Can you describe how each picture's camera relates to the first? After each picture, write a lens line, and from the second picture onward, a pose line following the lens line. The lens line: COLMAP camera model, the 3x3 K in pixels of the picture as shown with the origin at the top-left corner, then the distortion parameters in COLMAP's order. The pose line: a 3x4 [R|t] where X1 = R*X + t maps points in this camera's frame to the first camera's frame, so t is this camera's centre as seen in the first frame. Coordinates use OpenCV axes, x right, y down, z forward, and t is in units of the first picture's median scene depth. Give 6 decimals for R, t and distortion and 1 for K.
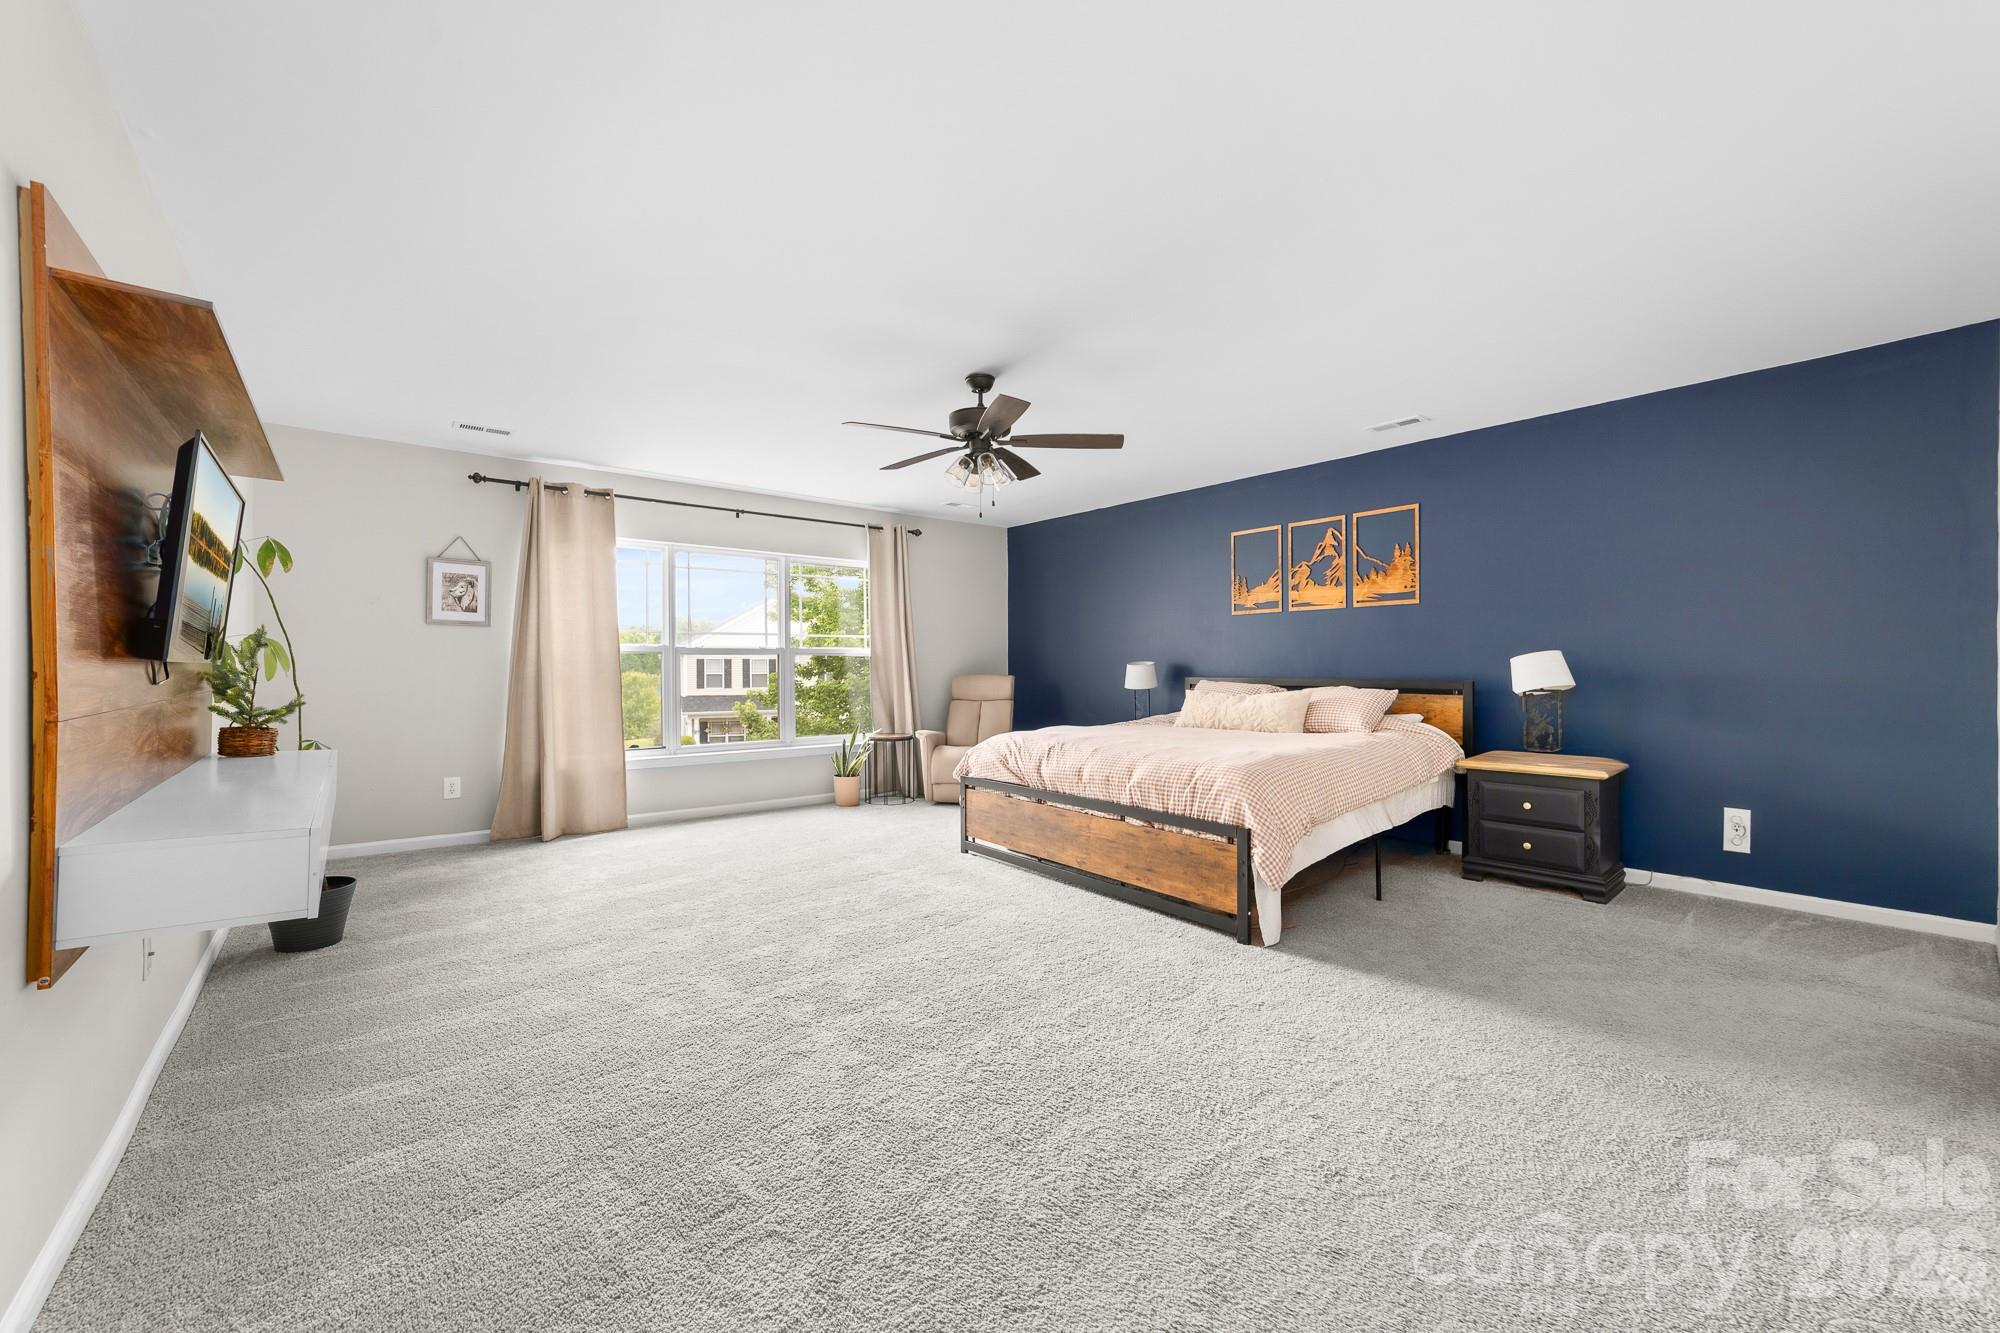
lens RADIAL K [[783.6, 0, 985.9], [0, 783.6, 666.1], [0, 0, 1]] dist [-0.001903, 0.000302]
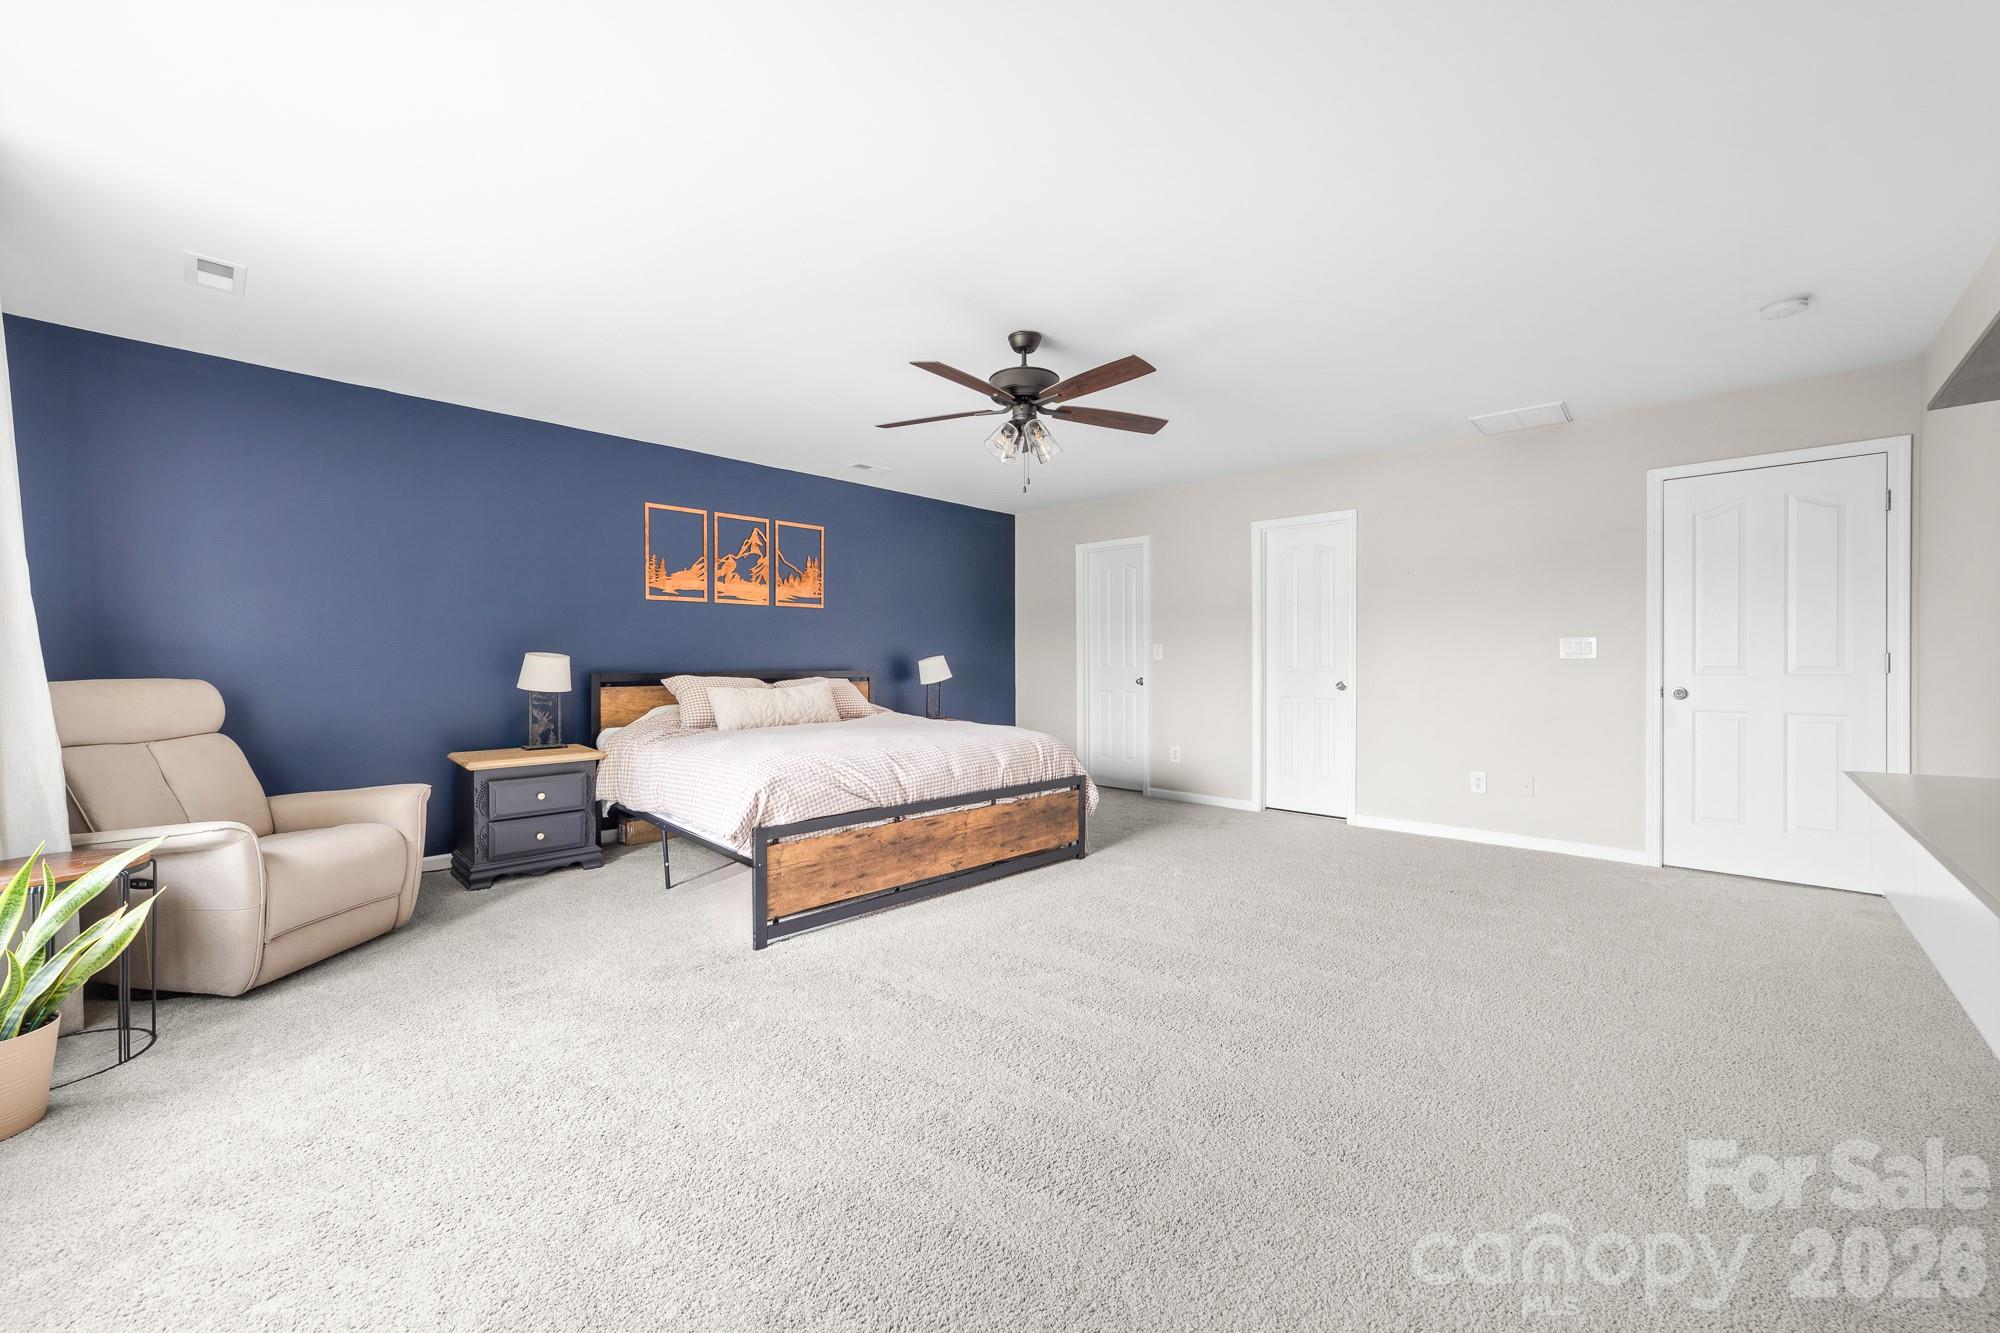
lens RADIAL K [[783.6, 0, 985.9], [0, 783.6, 666.1], [0, 0, 1]] dist [-0.001903, 0.000302]
pose [[-0.122381, -0.005970, 0.992465, -0.666494], [0.000182, 0.999982, 0.006038, 0.002275], [-0.992483, 0.000919, -0.122378, 0.865757]]
